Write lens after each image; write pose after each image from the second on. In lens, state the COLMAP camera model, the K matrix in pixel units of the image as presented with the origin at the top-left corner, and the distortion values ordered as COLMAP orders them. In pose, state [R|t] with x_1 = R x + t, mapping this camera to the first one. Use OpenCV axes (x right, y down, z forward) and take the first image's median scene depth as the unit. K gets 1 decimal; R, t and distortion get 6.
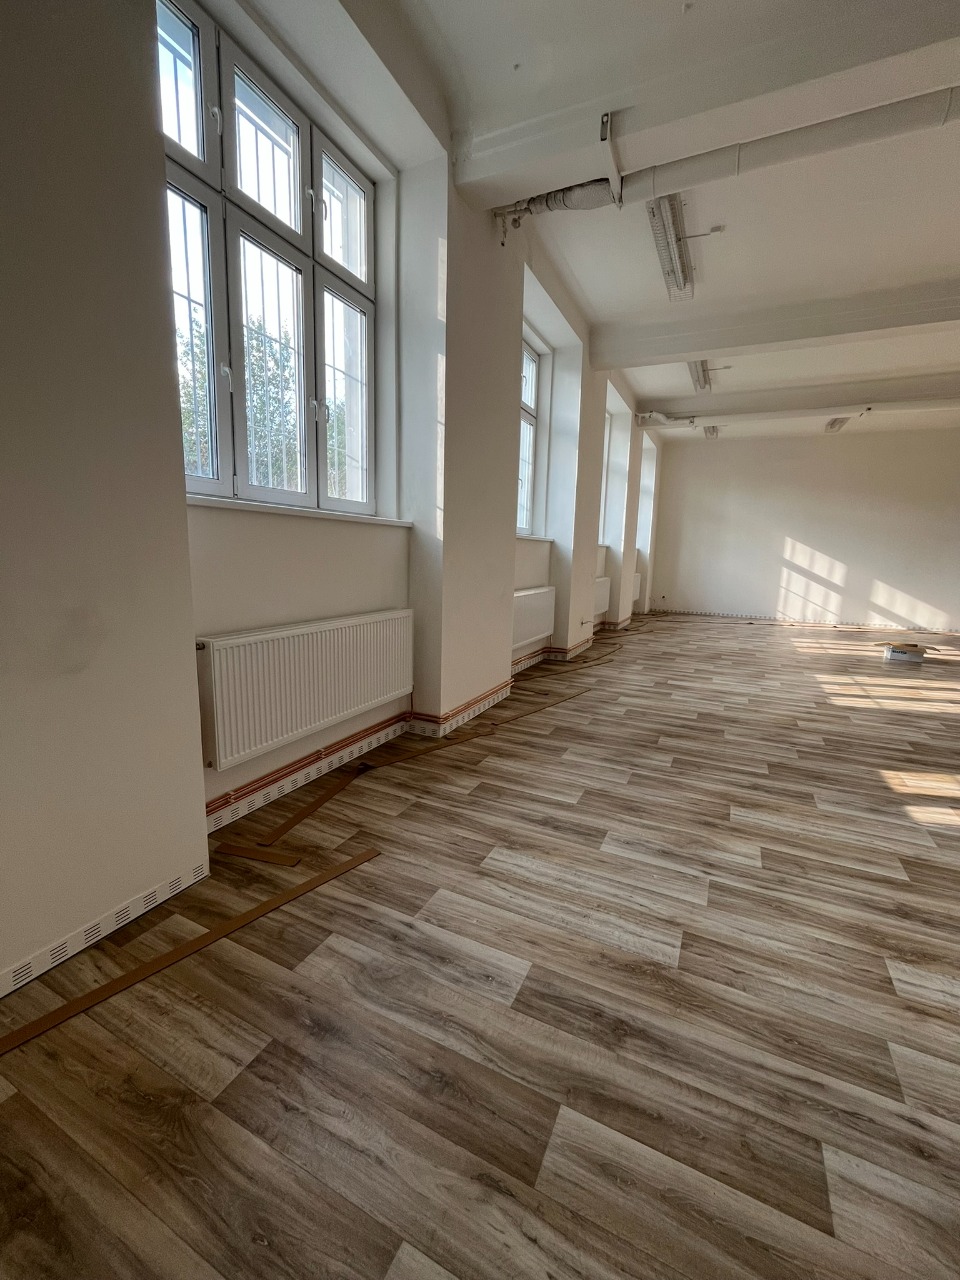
lens RADIAL K [[523.4, 0, 482.1], [0, 523.4, 637.7], [0, 0, 1]] dist [-0.001838, -0.000255]
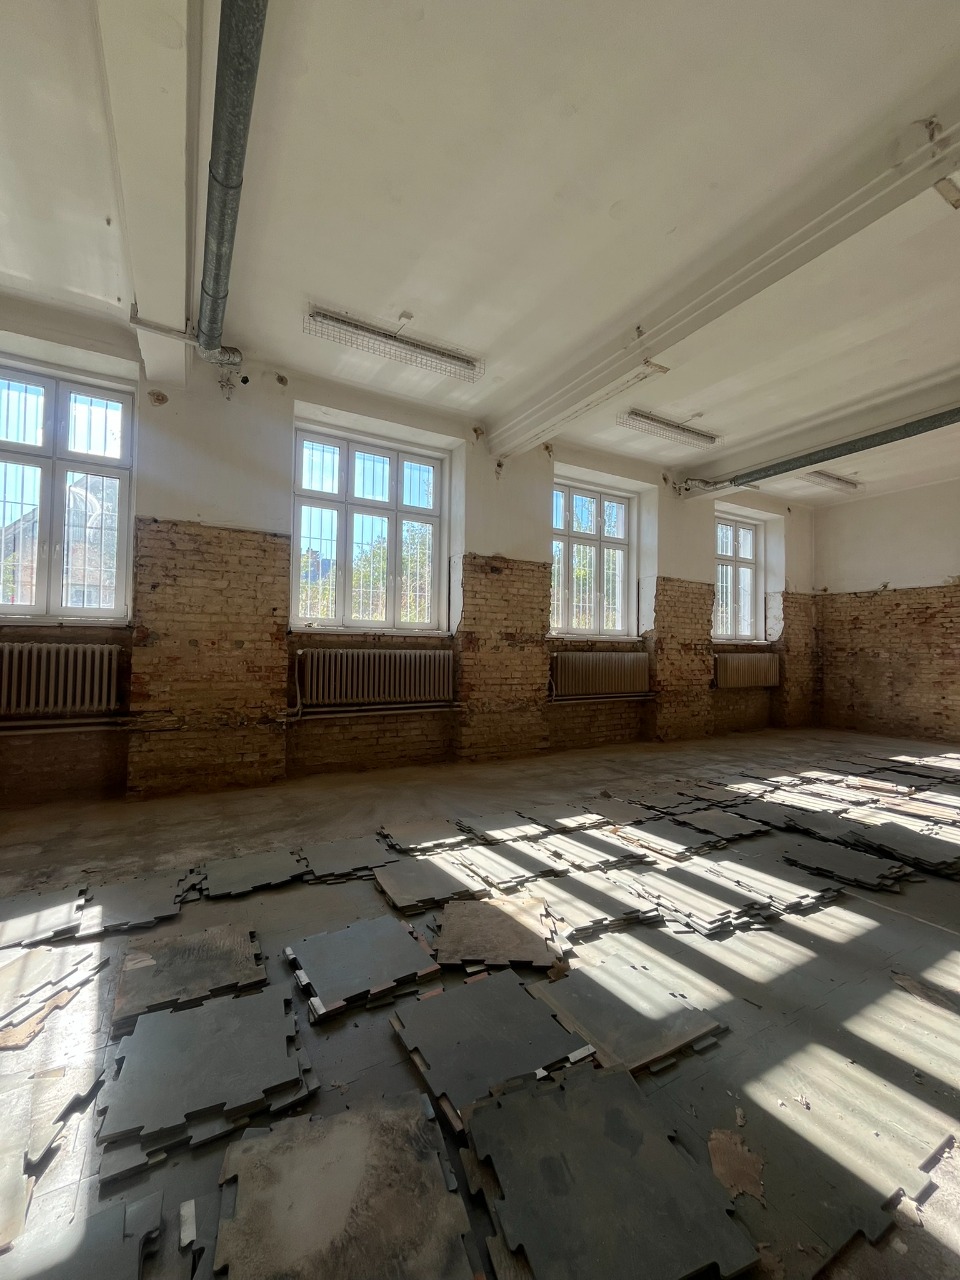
lens RADIAL K [[523.4, 0, 482.1], [0, 523.4, 637.7], [0, 0, 1]] dist [-0.001838, -0.000255]
pose [[0.819411, -0.025957, -0.572618, 0.569786], [-0.085447, 0.982281, -0.166801, -0.020017], [0.566801, 0.185607, 0.802674, 0.209355]]
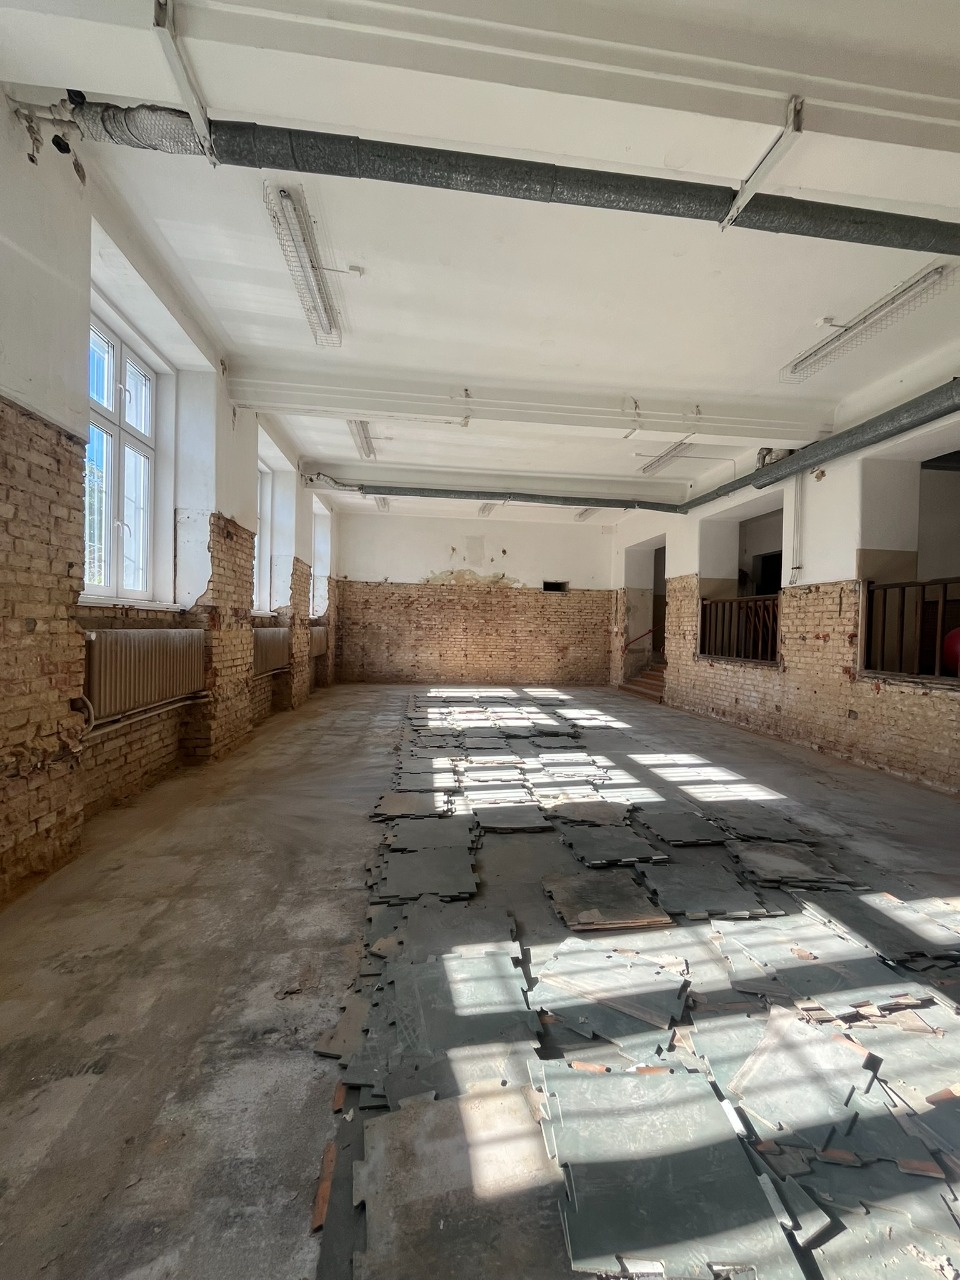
lens RADIAL K [[523.4, 0, 482.1], [0, 523.4, 637.7], [0, 0, 1]] dist [-0.001838, -0.000255]
pose [[0.844130, -0.016601, 0.535881, 0.072440], [0.084758, 0.991083, -0.102810, -0.023234], [-0.529396, 0.132205, 0.838010, 0.111951]]
